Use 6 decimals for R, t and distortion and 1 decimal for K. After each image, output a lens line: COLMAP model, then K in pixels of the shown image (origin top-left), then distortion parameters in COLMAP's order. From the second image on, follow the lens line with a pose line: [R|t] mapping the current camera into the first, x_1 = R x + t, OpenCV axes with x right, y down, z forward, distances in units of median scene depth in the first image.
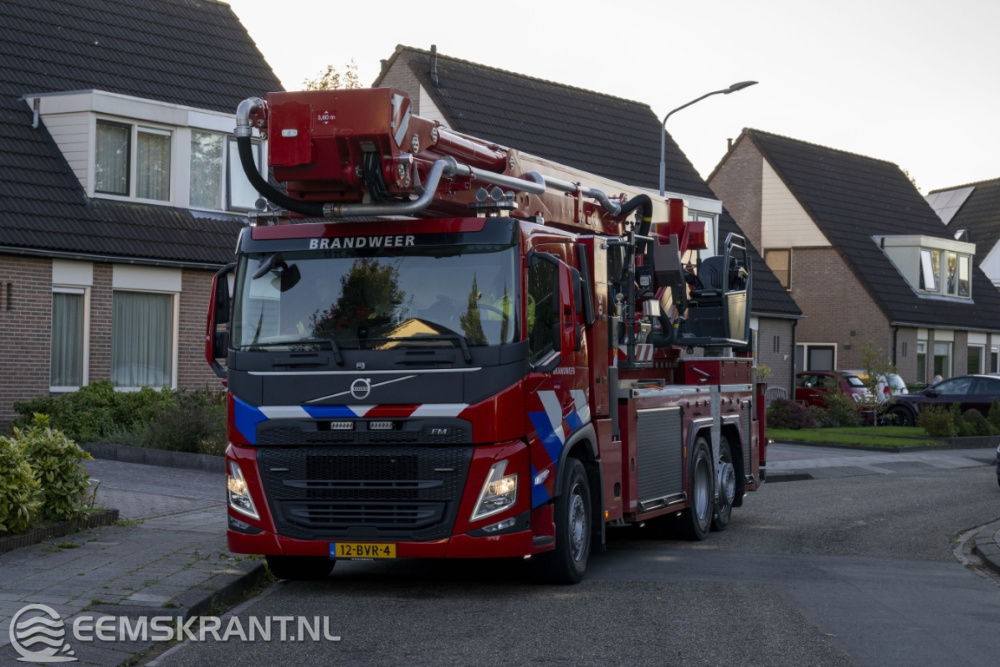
lens RADIAL K [[1760.0, 0, 500.2], [0, 1760.0, 330.3], [0, 0, 1]] dist [-0.546481, 0.000000]
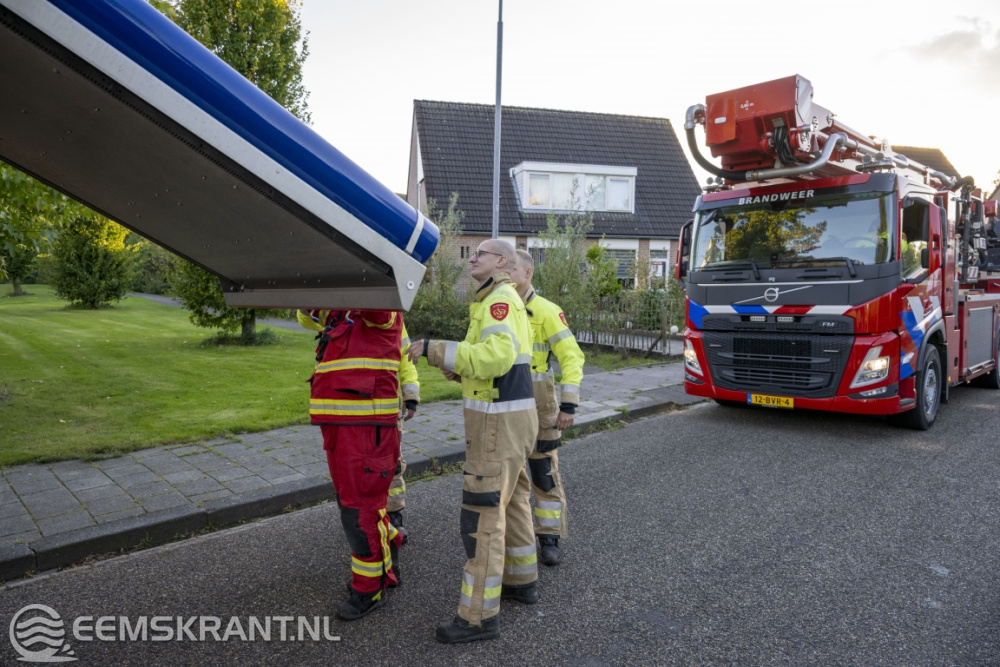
lens RADIAL K [[671.1, 0, 499.1], [0, 671.1, 331.4], [0, 0, 1]] dist [-0.005463, 0.001172]
pose [[0.883844, 0.029836, -0.466829, -0.015956], [0.011957, 0.996197, 0.086307, 0.011999], [0.467629, -0.081864, 0.880126, 0.374387]]
